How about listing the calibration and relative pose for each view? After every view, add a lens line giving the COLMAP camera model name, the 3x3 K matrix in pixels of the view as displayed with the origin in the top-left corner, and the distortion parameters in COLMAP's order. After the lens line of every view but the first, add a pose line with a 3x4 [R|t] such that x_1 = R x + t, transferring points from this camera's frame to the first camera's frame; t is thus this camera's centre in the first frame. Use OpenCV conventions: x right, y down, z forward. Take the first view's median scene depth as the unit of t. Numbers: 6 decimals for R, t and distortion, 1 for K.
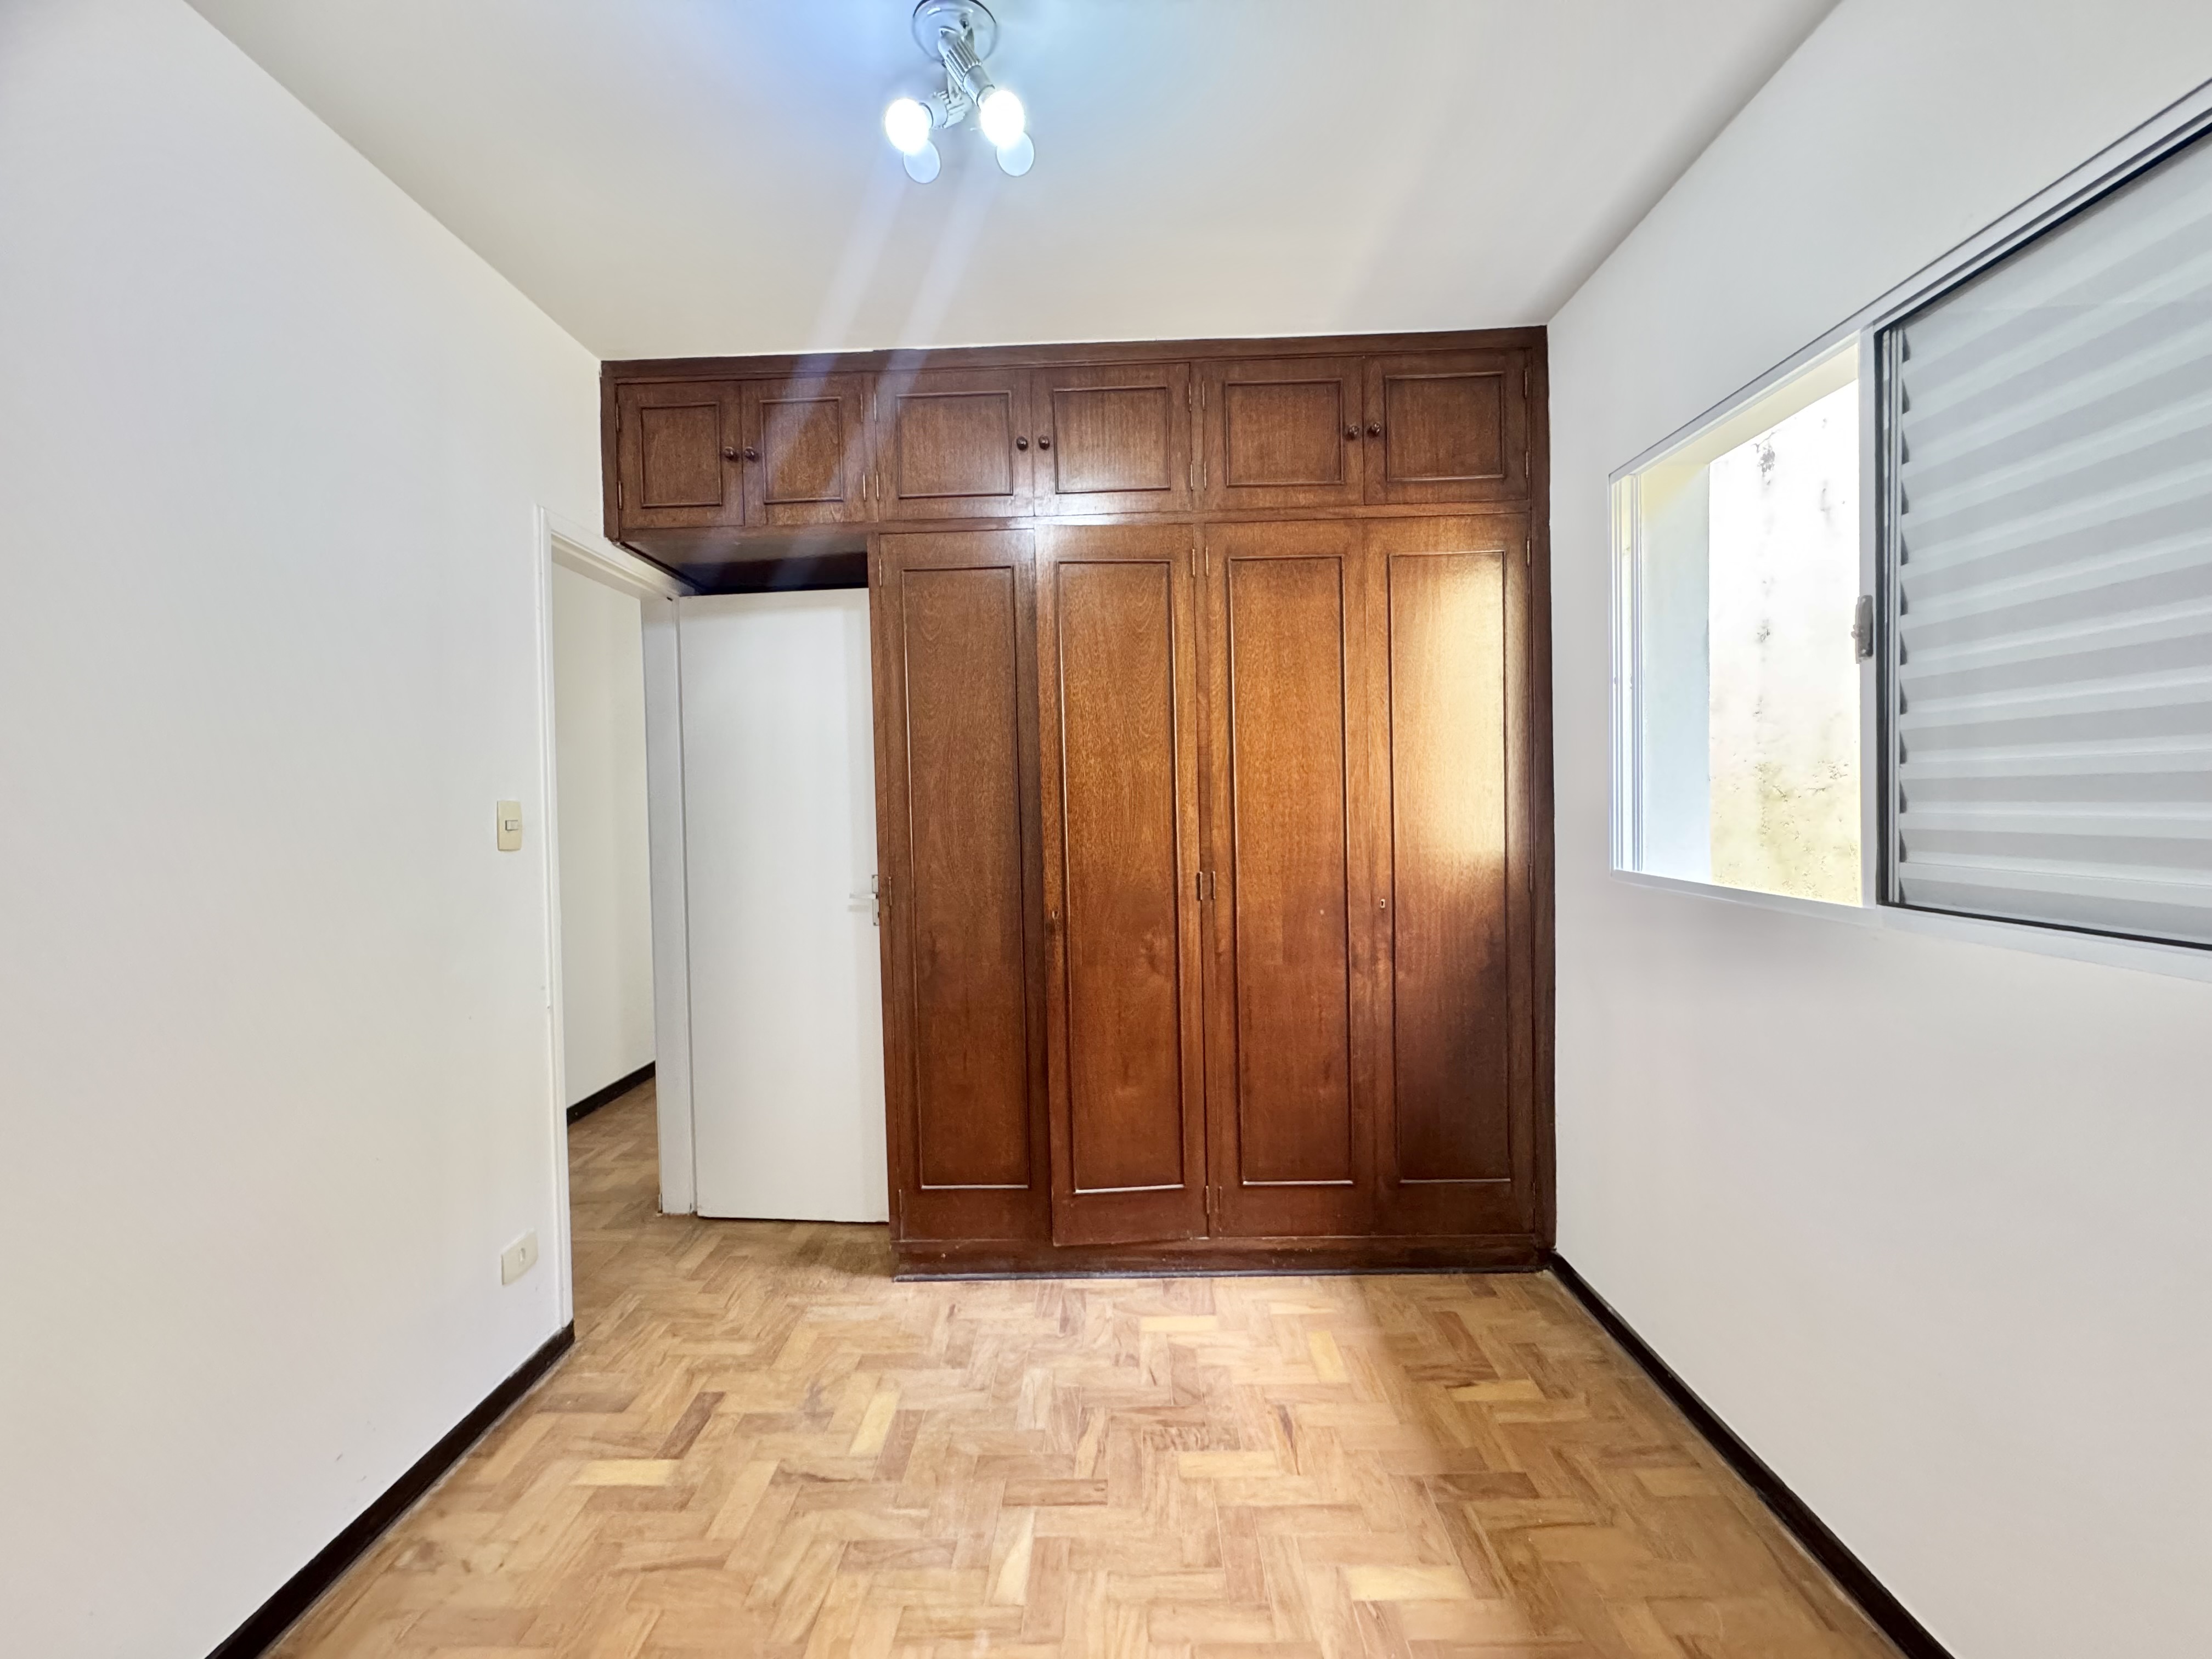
lens RADIAL K [[882.7, 0, 1105.2], [0, 882.7, 825.8], [0, 0, 1]] dist [-0.002553, 0.000256]
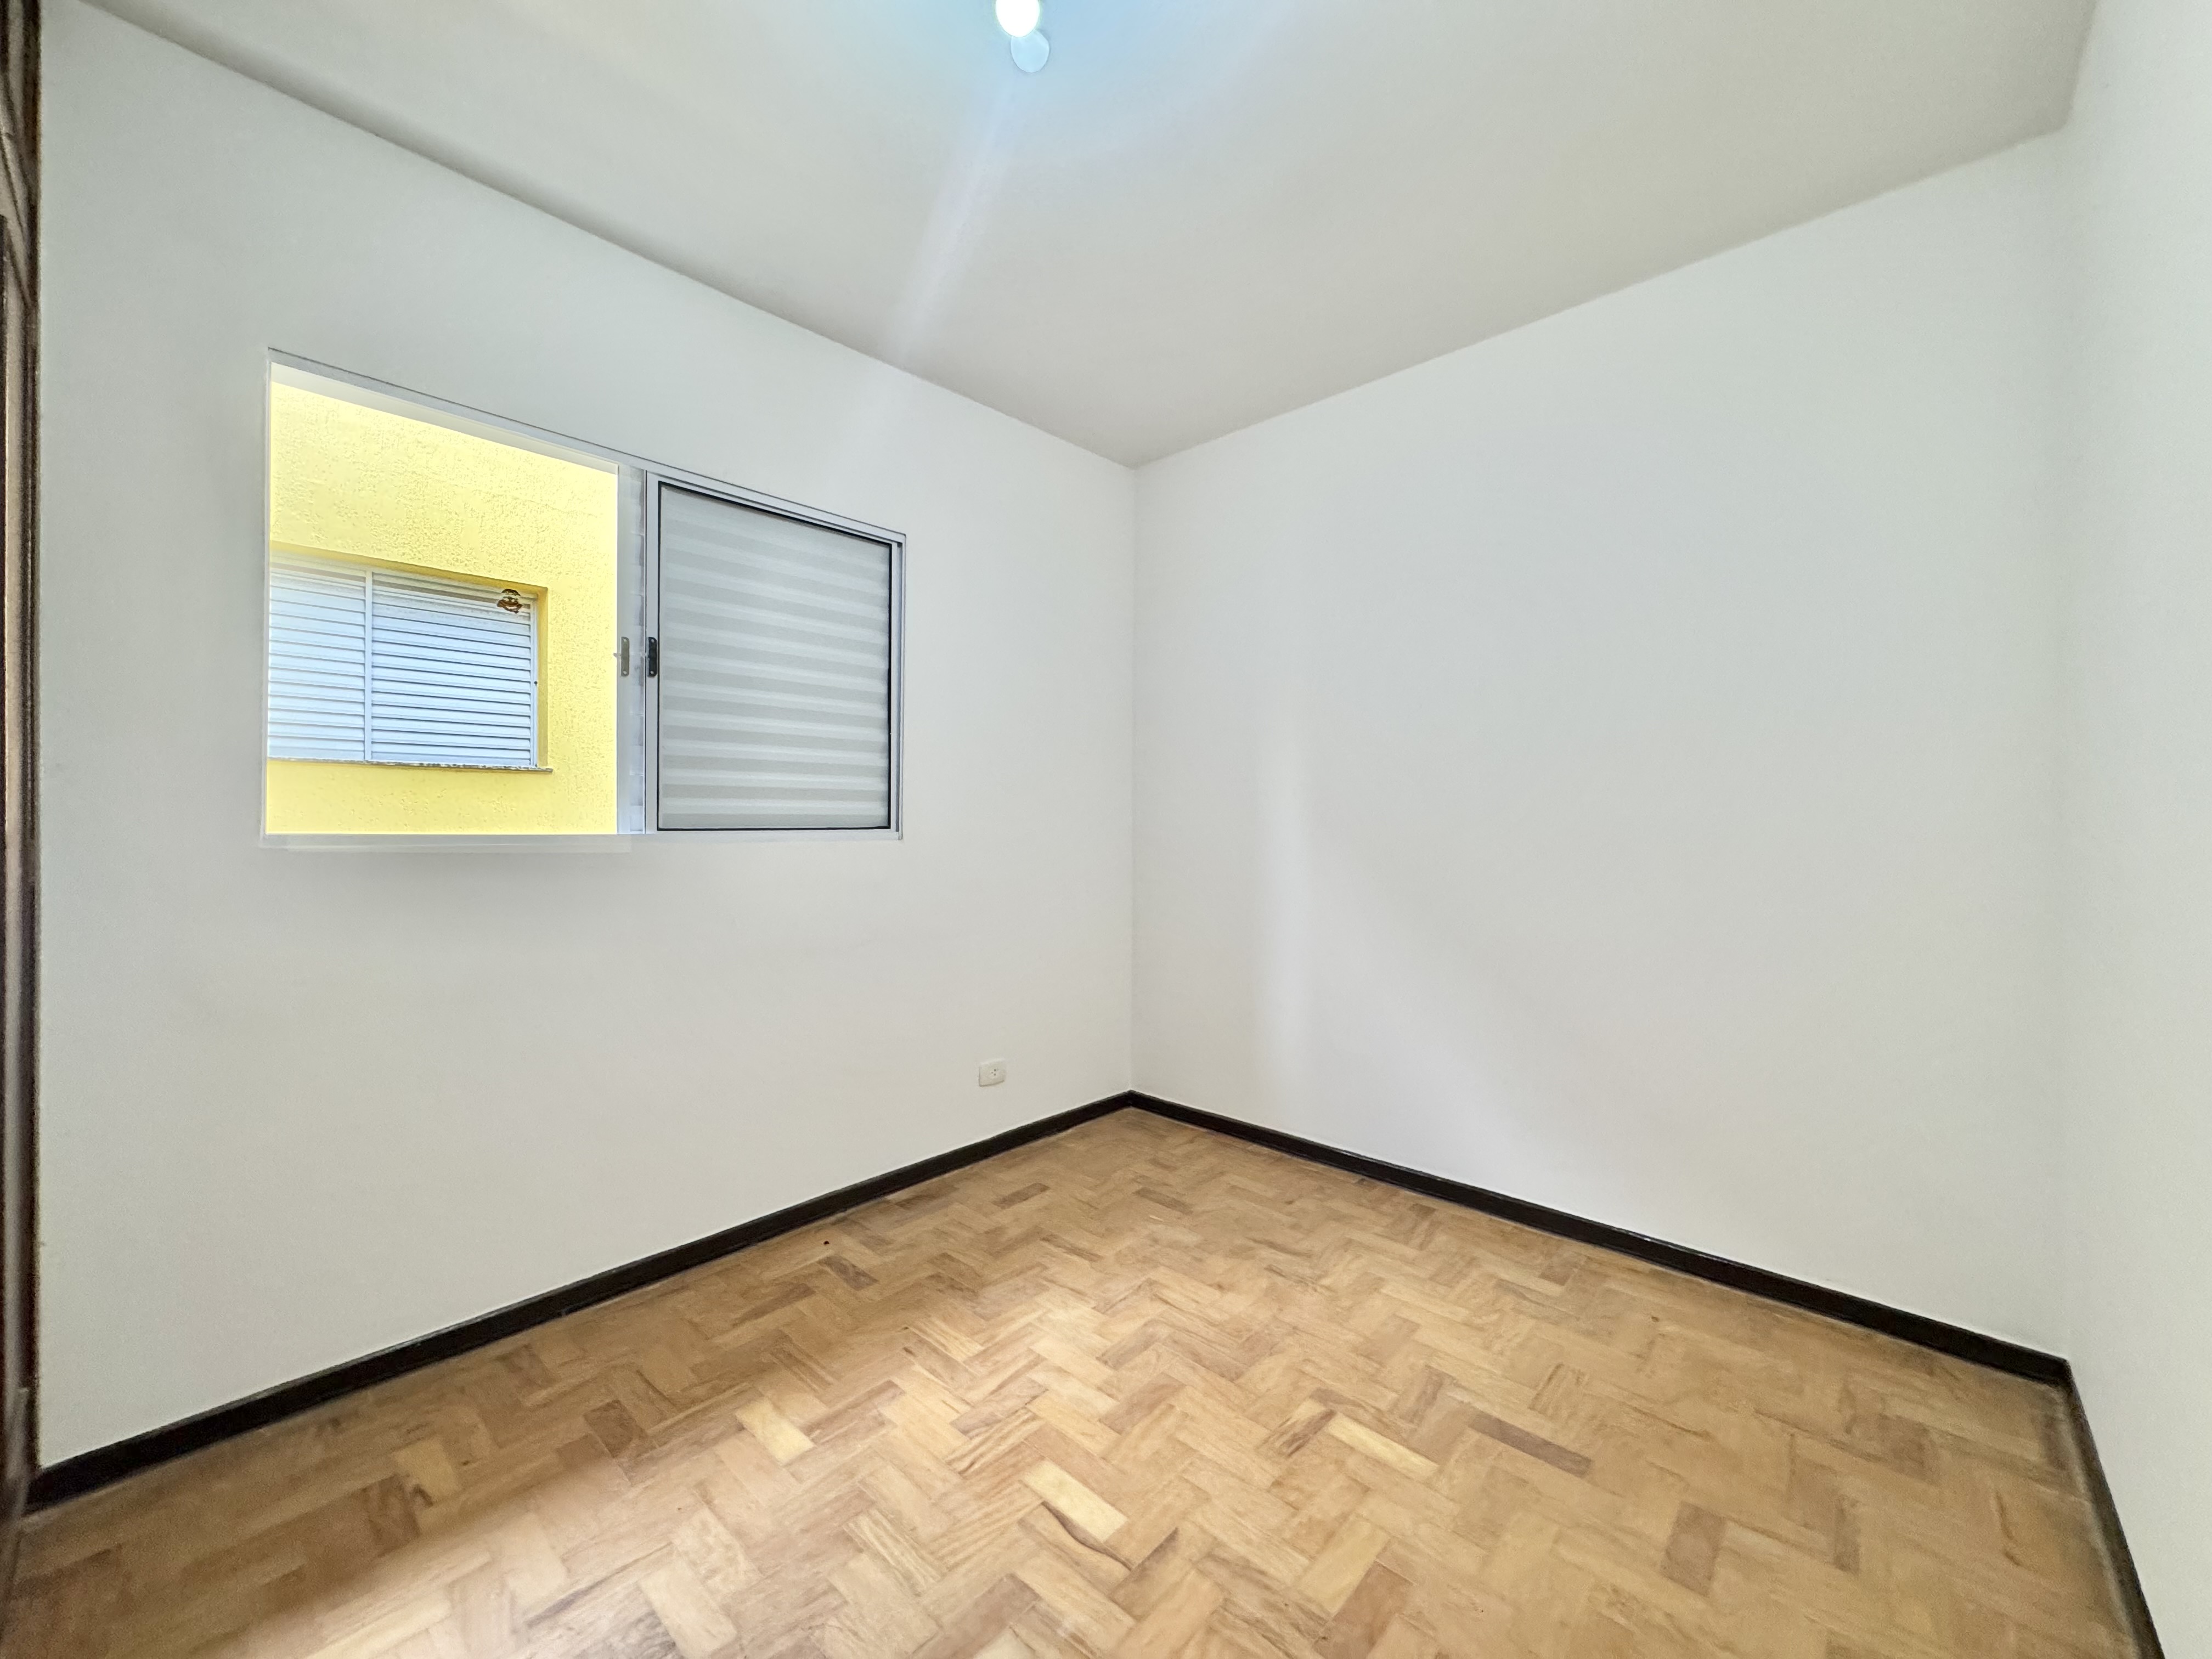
lens RADIAL K [[882.7, 0, 1105.2], [0, 882.7, 825.8], [0, 0, 1]] dist [-0.002553, 0.000256]
pose [[-0.752148, 0.021272, 0.658651, -0.496151], [0.037403, 0.999246, 0.010441, 0.058344], [-0.657932, 0.032489, -0.752376, 1.032138]]
